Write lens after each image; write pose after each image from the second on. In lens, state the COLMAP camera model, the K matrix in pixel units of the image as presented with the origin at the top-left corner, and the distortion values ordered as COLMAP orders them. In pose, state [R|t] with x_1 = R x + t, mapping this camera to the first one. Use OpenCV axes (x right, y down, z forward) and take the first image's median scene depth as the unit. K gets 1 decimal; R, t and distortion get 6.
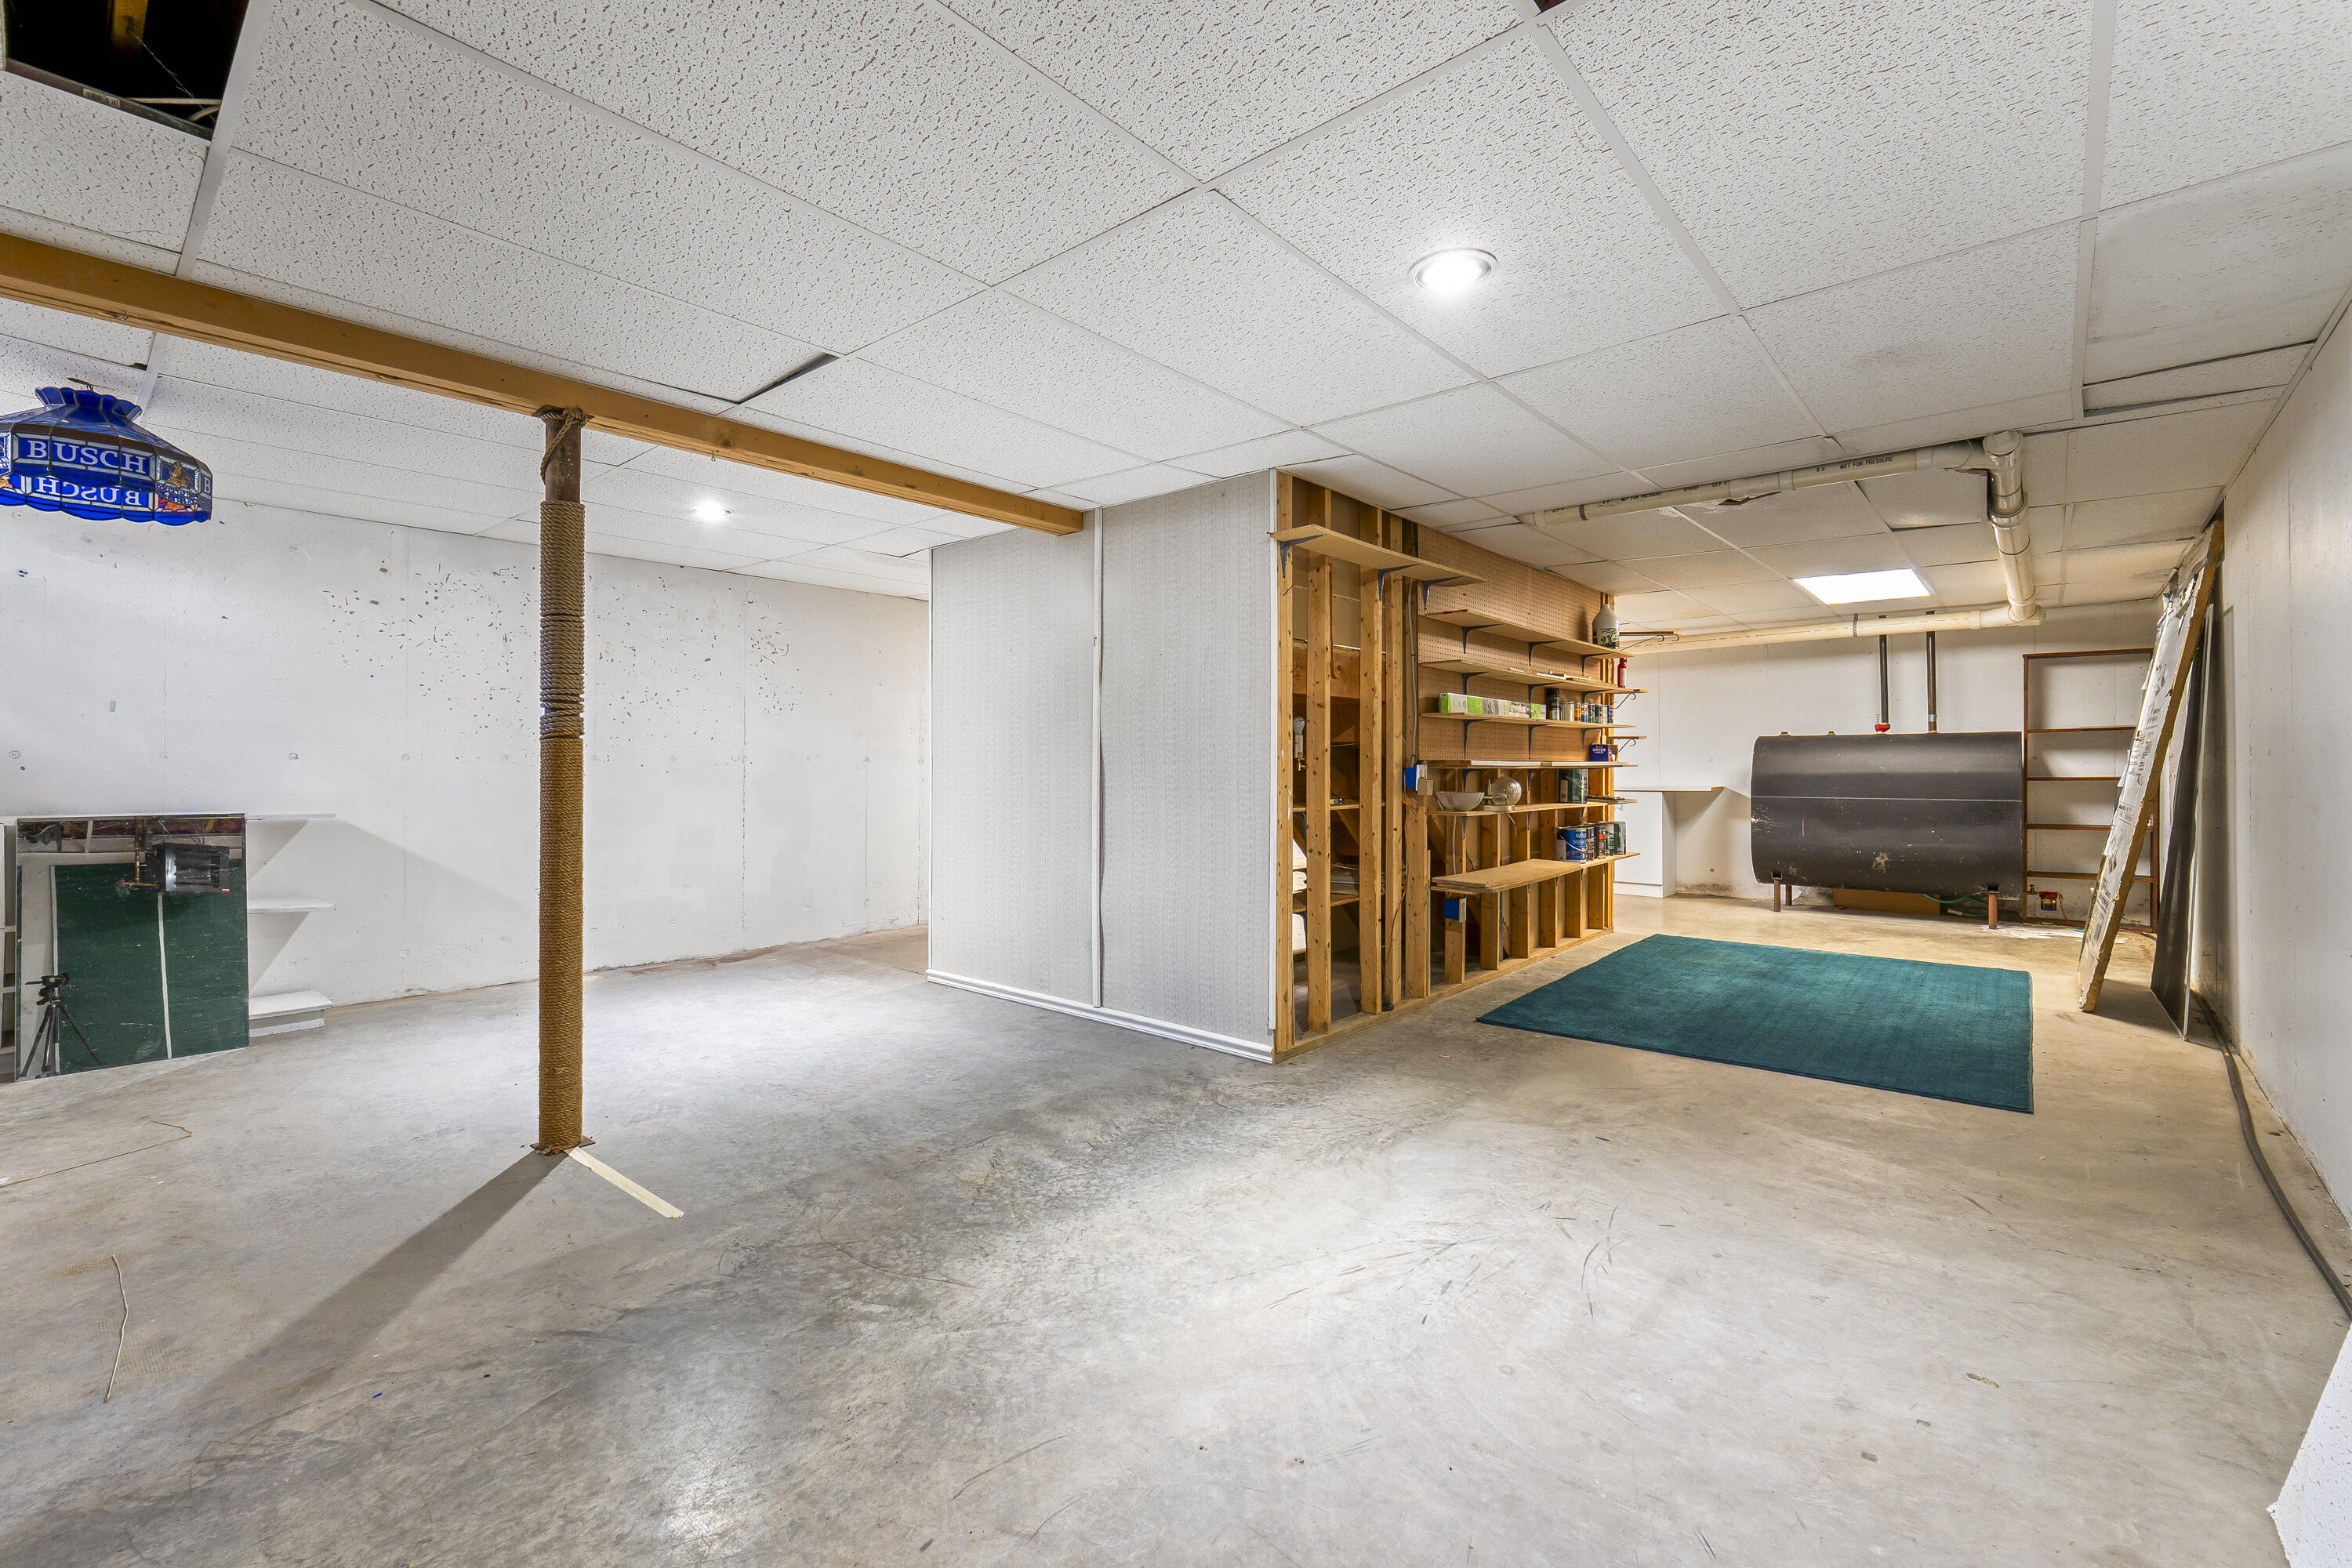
lens RADIAL K [[995.9, 0, 1158.5], [0, 995.9, 769.7], [0, 0, 1]] dist [-0.014626, -0.000383]
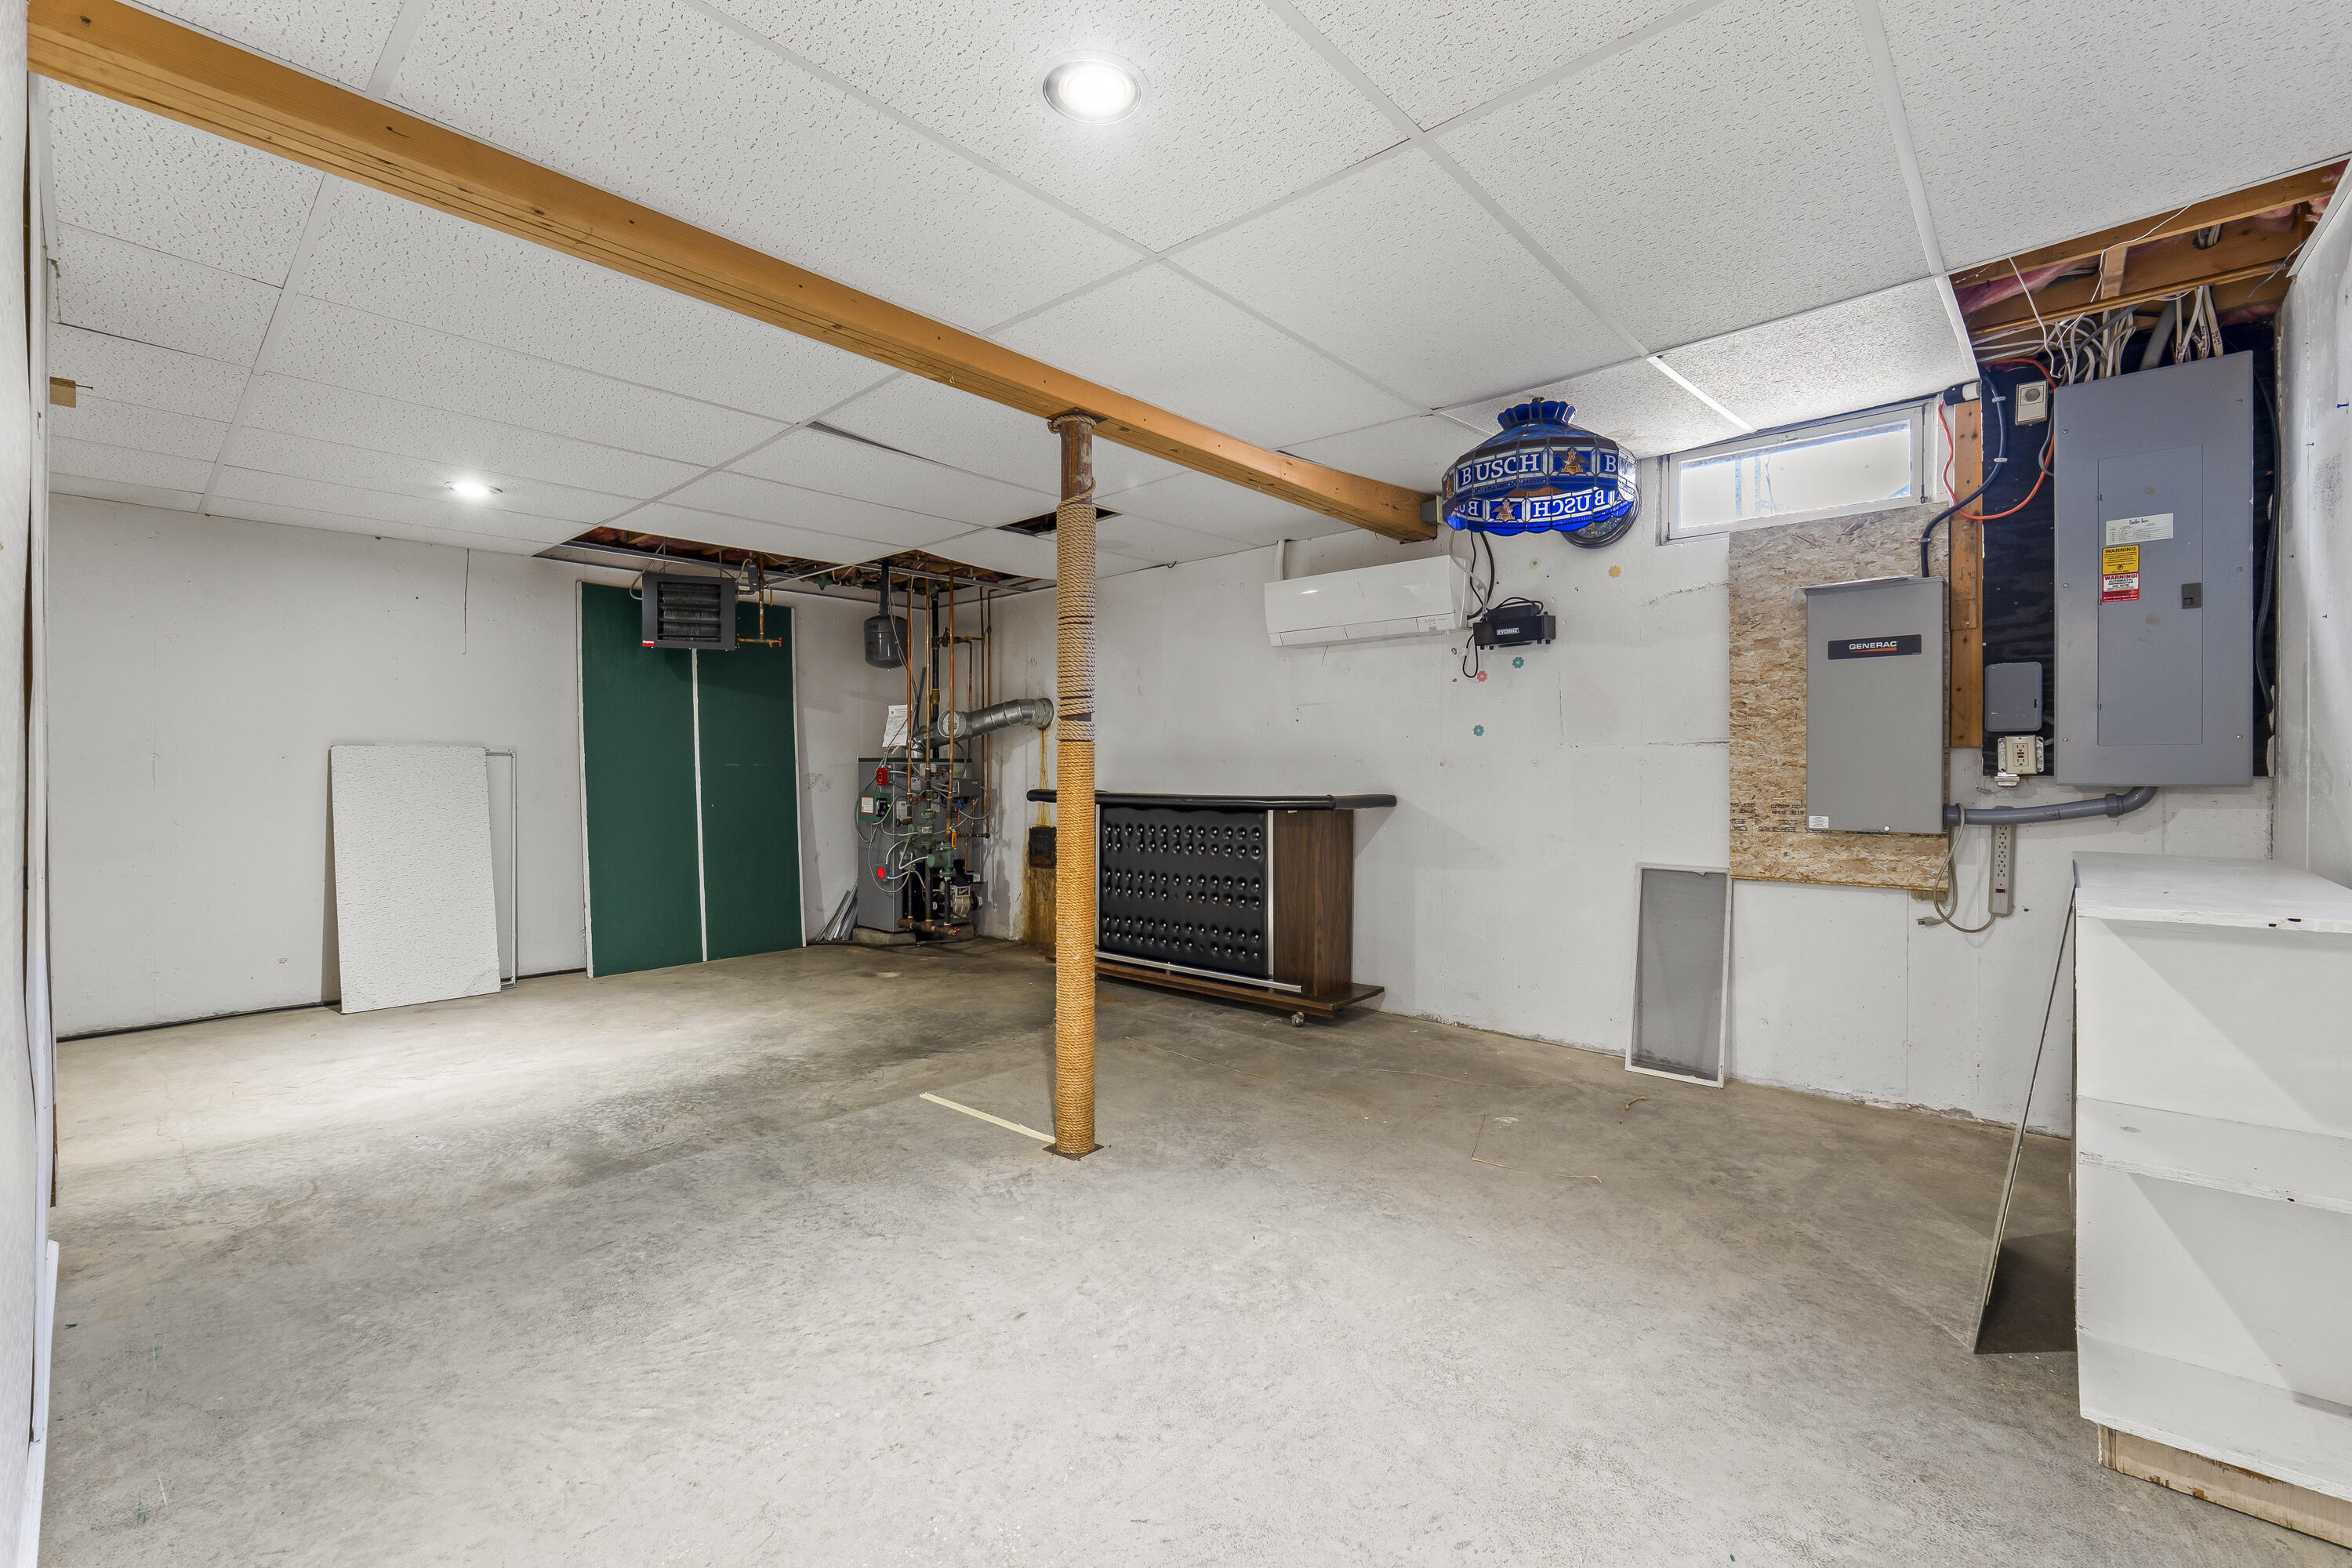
lens RADIAL K [[995.9, 0, 1158.5], [0, 995.9, 769.7], [0, 0, 1]] dist [-0.014626, -0.000383]
pose [[-0.999787, -0.009983, 0.018051, -0.713696], [-0.009834, 0.999917, 0.008319, -0.013747], [-0.018133, 0.008139, -0.999802, 2.031287]]
